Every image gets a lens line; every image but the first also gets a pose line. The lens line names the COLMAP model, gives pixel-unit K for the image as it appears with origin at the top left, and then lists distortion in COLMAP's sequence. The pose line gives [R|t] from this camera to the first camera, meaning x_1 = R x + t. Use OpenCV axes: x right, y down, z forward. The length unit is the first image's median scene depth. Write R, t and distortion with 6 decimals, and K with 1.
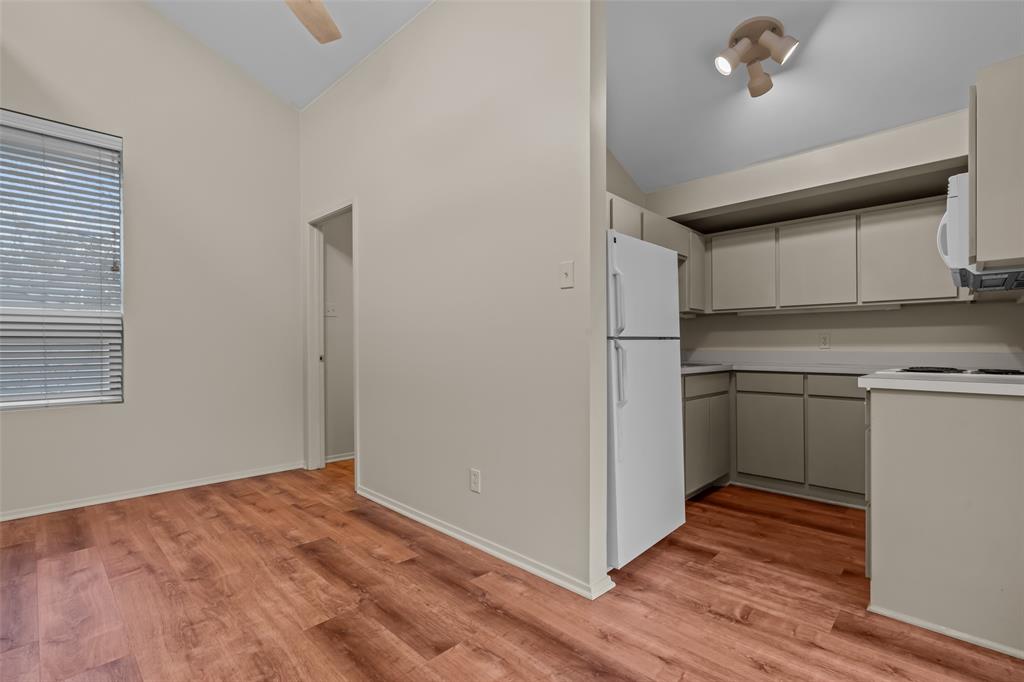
lens RADIAL K [[472.2, 0, 509.1], [0, 472.2, 343.2], [0, 0, 1]] dist [-0.004438, 0.000833]
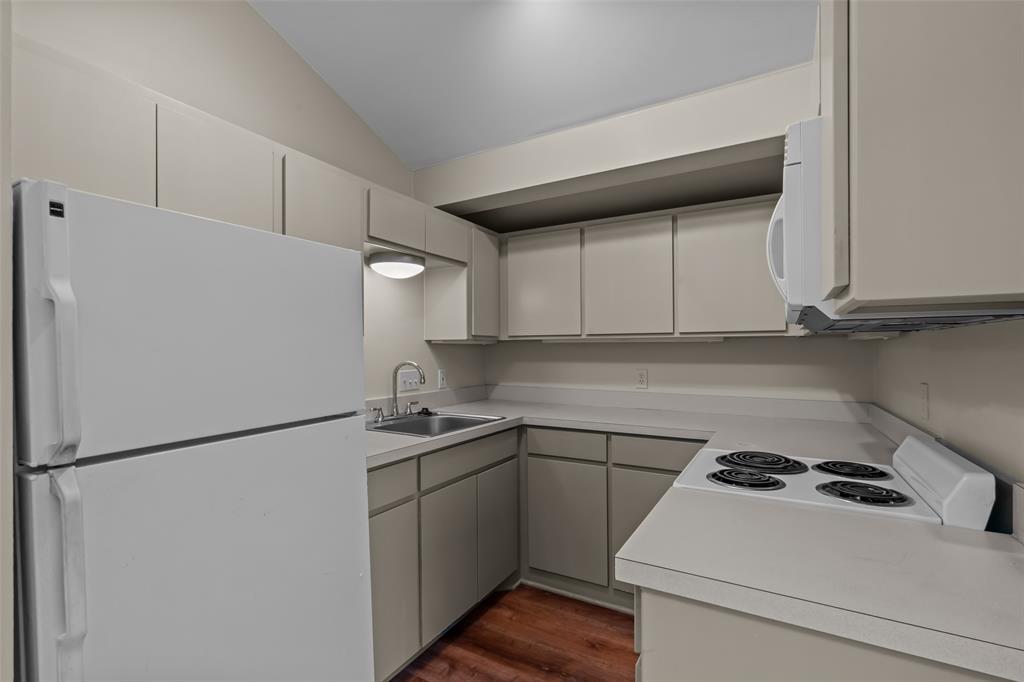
lens RADIAL K [[472.2, 0, 513.5], [0, 472.2, 346.4], [0, 0, 1]] dist [-0.004438, 0.000833]
pose [[0.967648, -0.001952, 0.252298, 0.306055], [0.001519, 0.999997, 0.001912, -0.067924], [-0.252301, -0.001467, 0.967648, 0.342228]]
